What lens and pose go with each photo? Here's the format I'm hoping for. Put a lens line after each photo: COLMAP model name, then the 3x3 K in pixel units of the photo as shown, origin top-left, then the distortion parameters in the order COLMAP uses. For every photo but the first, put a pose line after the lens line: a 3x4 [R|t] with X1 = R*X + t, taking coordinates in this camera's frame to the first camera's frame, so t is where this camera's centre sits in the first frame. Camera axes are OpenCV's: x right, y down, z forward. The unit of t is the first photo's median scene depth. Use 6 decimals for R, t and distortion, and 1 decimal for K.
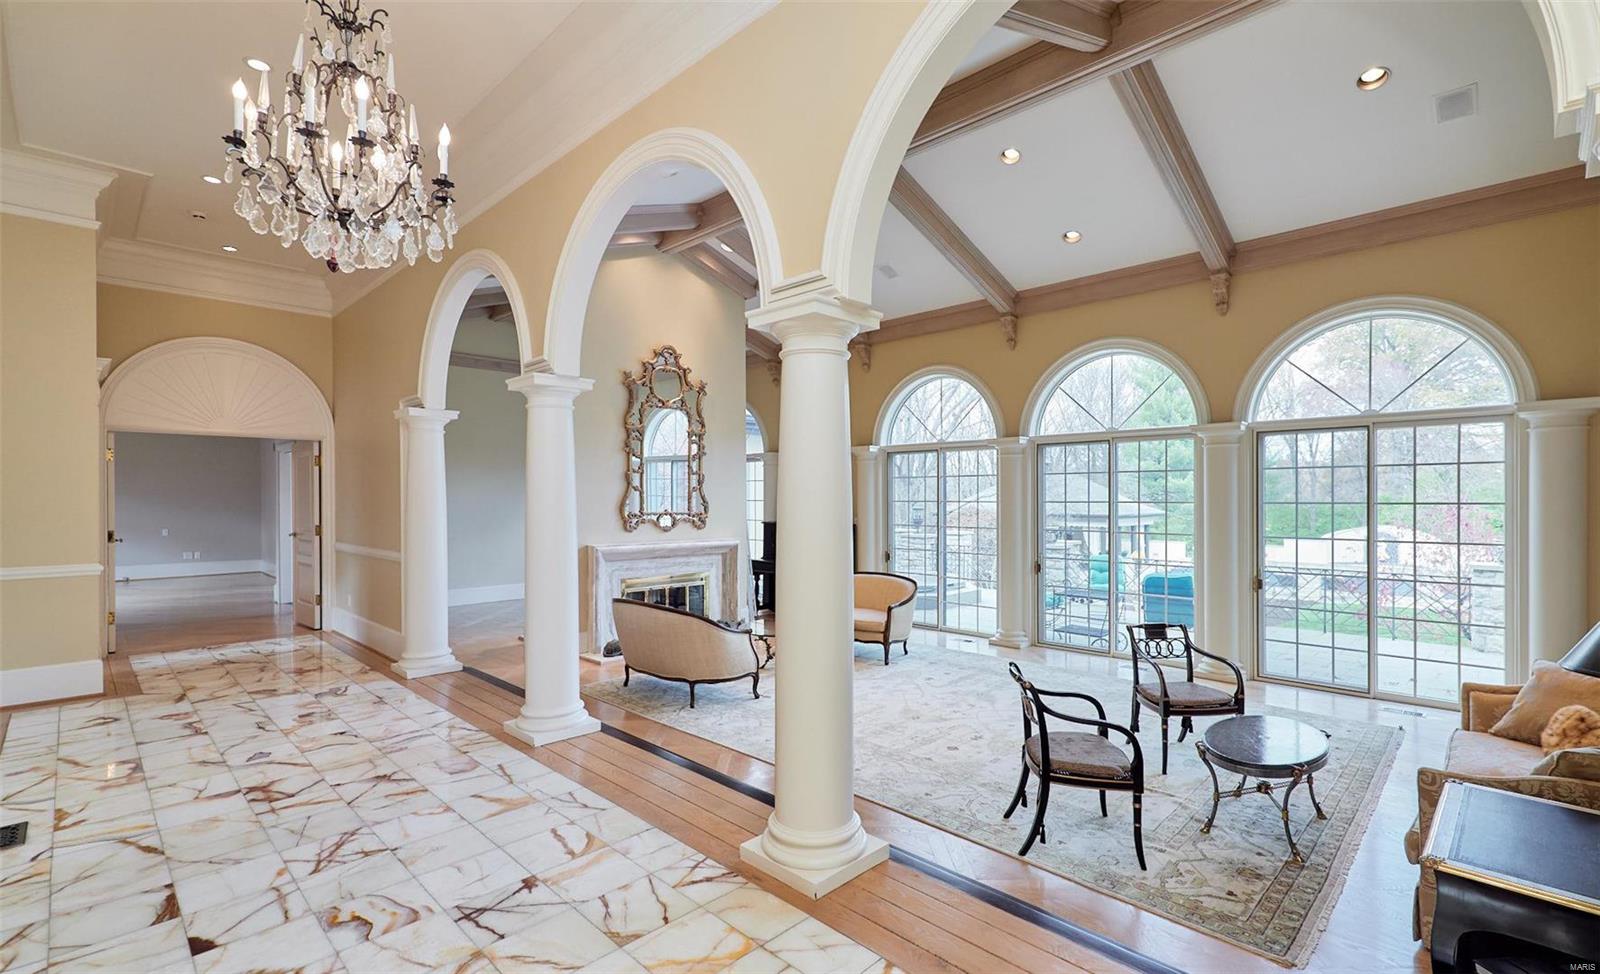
lens RADIAL K [[719.0, 0, 816.0], [0, 719.0, 499.7], [0, 0, 1]] dist [0.002342, 0.003631]
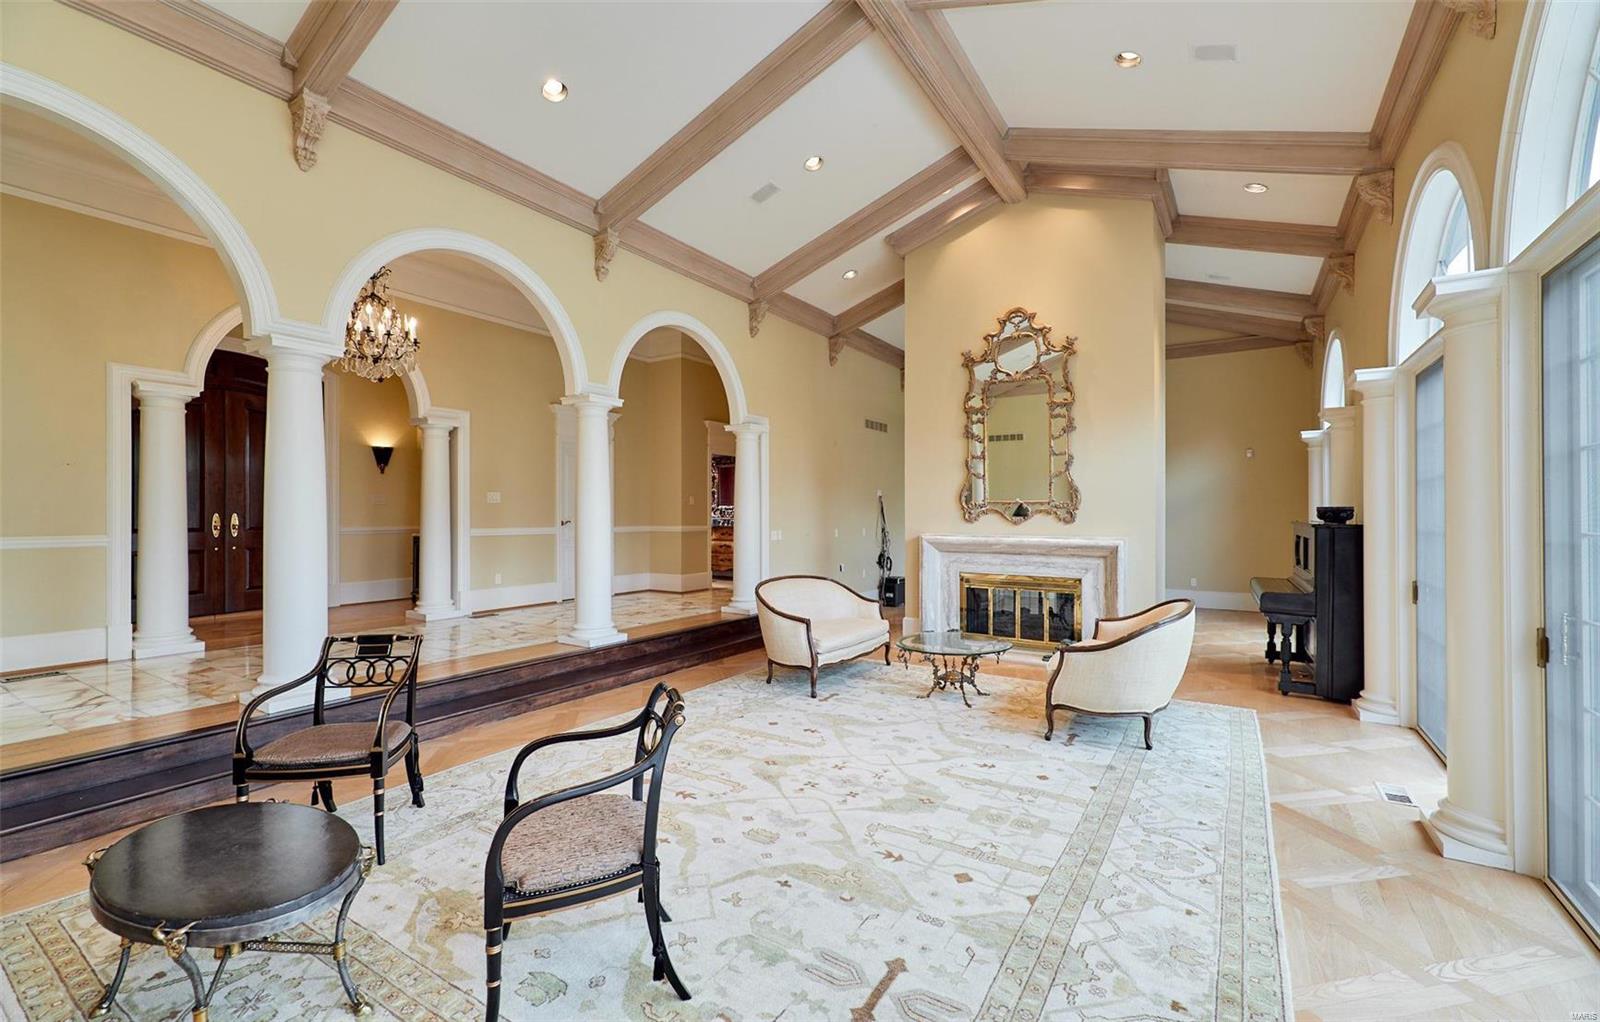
lens RADIAL K [[678.2, 0, 796.3], [0, 678.2, 510.2], [0, 0, 1]] dist [0.002416, 0.001931]
pose [[0.194236, -0.003050, -0.980950, 0.719971], [-0.003513, 0.999987, -0.003805, 0.042422], [0.980949, 0.004185, 0.194222, 0.779490]]
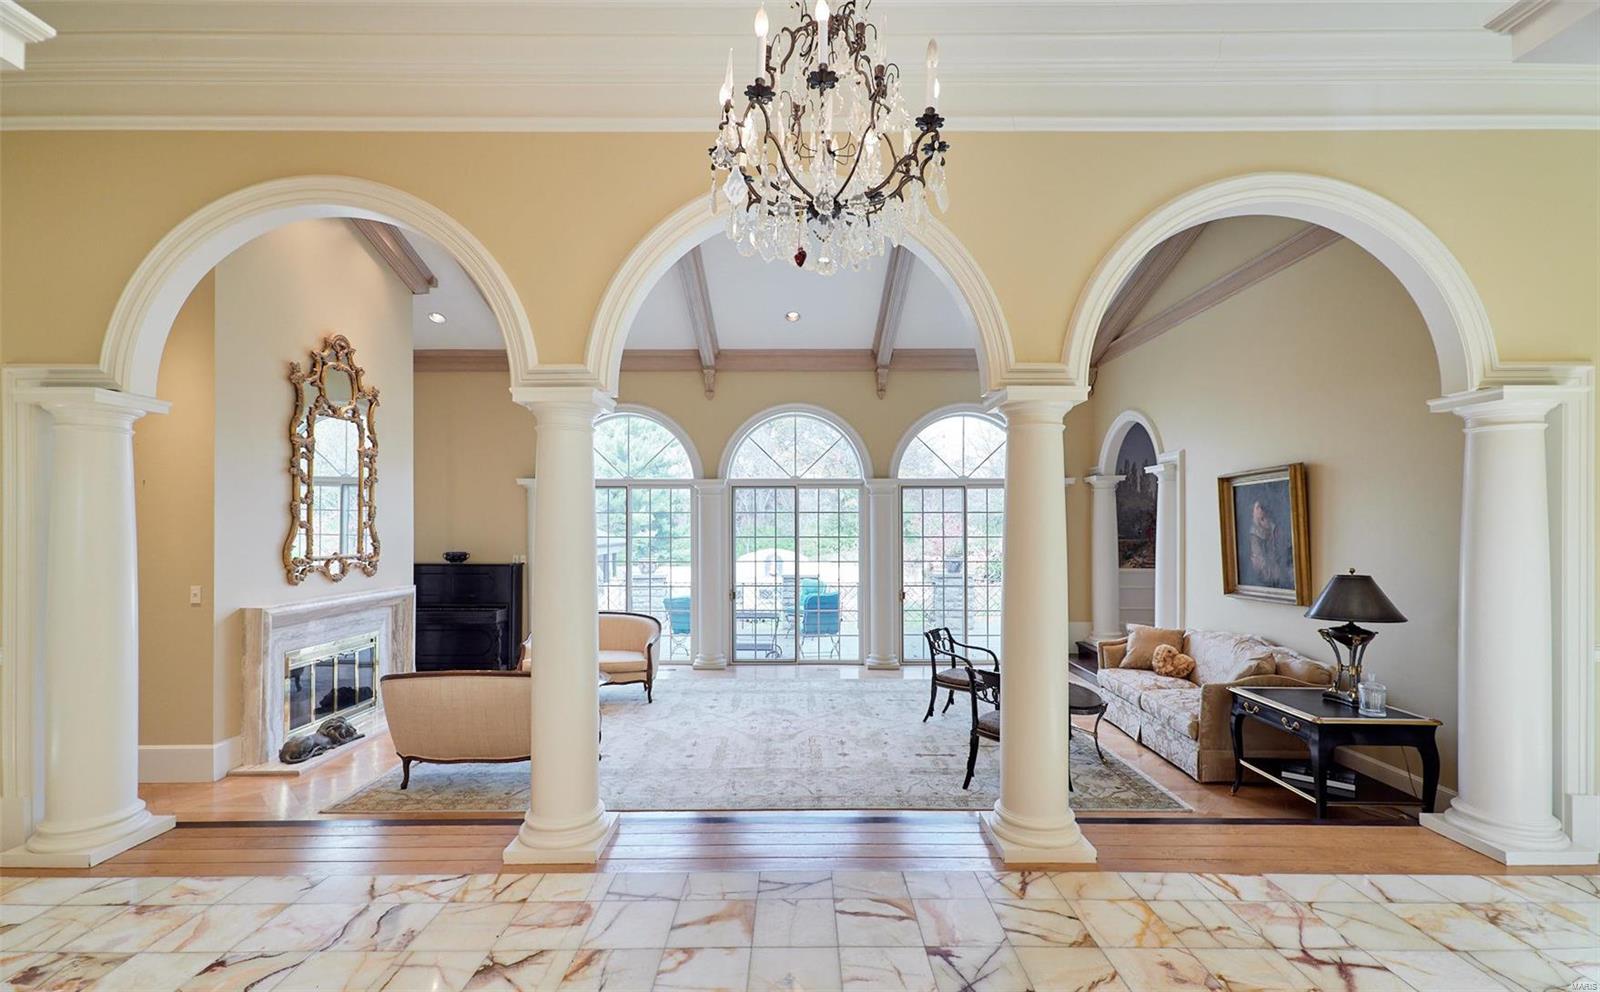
lens RADIAL K [[687.8, 0, 799.5], [0, 687.8, 518.9], [0, 0, 1]] dist [0.006636, 0.000717]
pose [[0.717428, 0.008086, 0.696586, -0.485137], [0.002674, 0.999893, -0.014361, -0.012912], [-0.696628, 0.012166, 0.717330, 0.192251]]
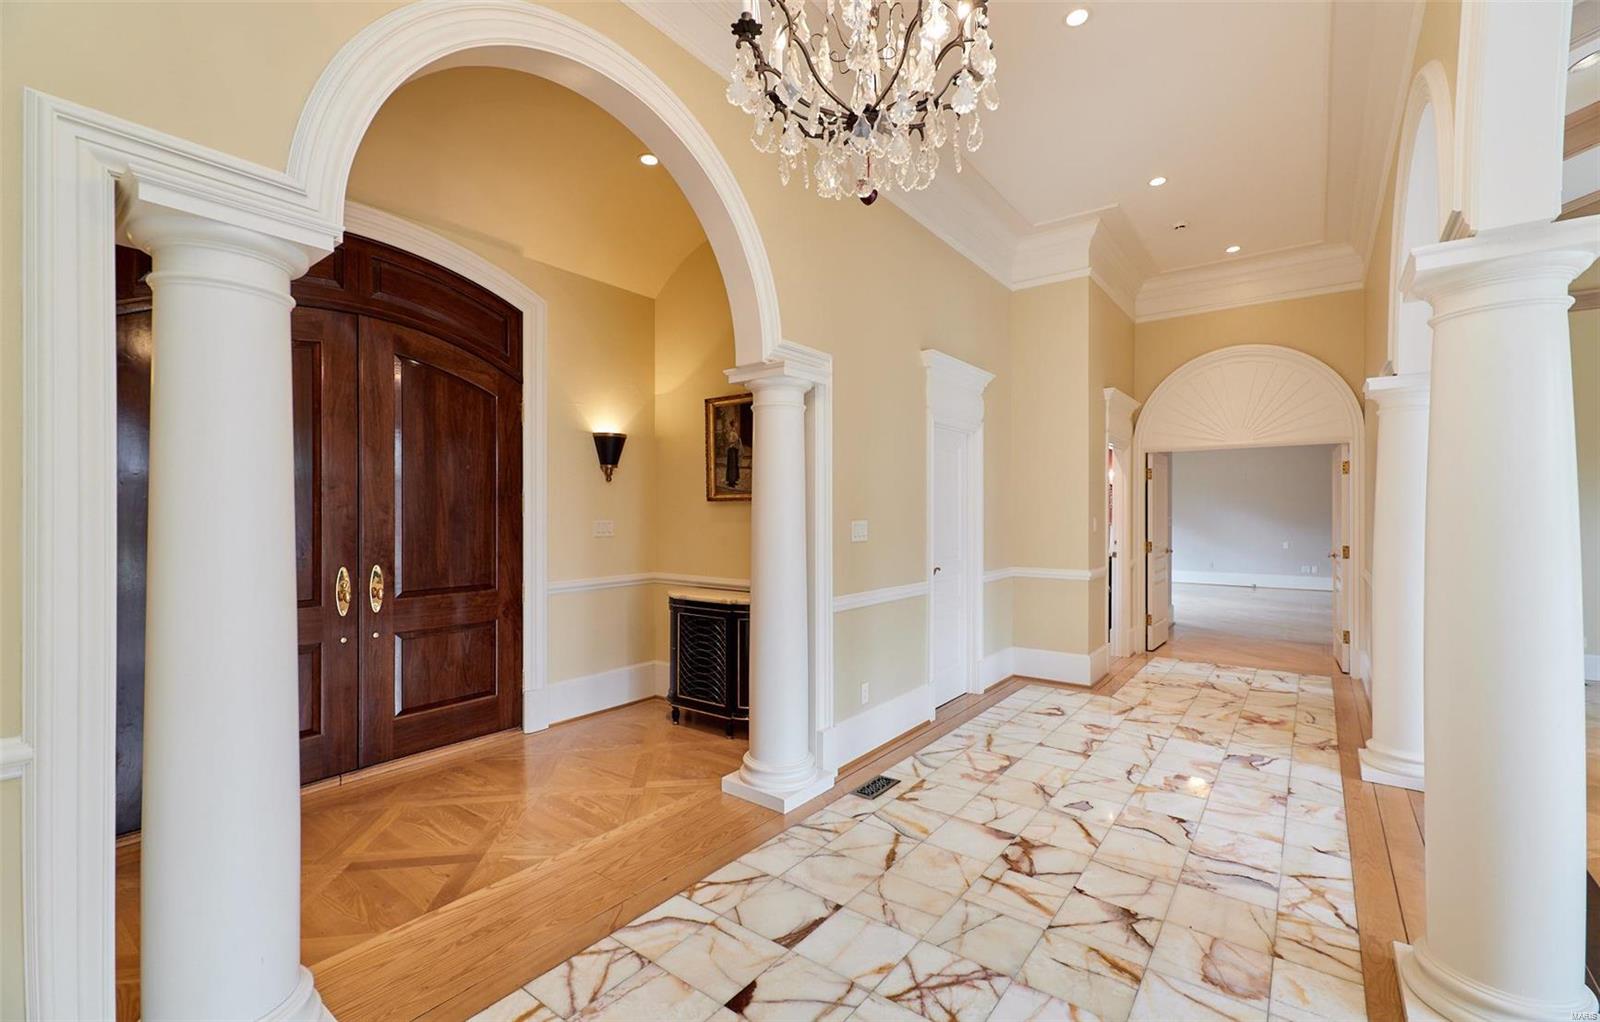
lens RADIAL K [[678.2, 0, 797.4], [0, 678.2, 515.3], [0, 0, 1]] dist [0.002416, 0.001931]
pose [[0.120808, 0.005768, -0.992659, 0.003444], [-0.005871, 0.999970, 0.005096, -0.000556], [0.992659, 0.005212, 0.120838, 0.346076]]
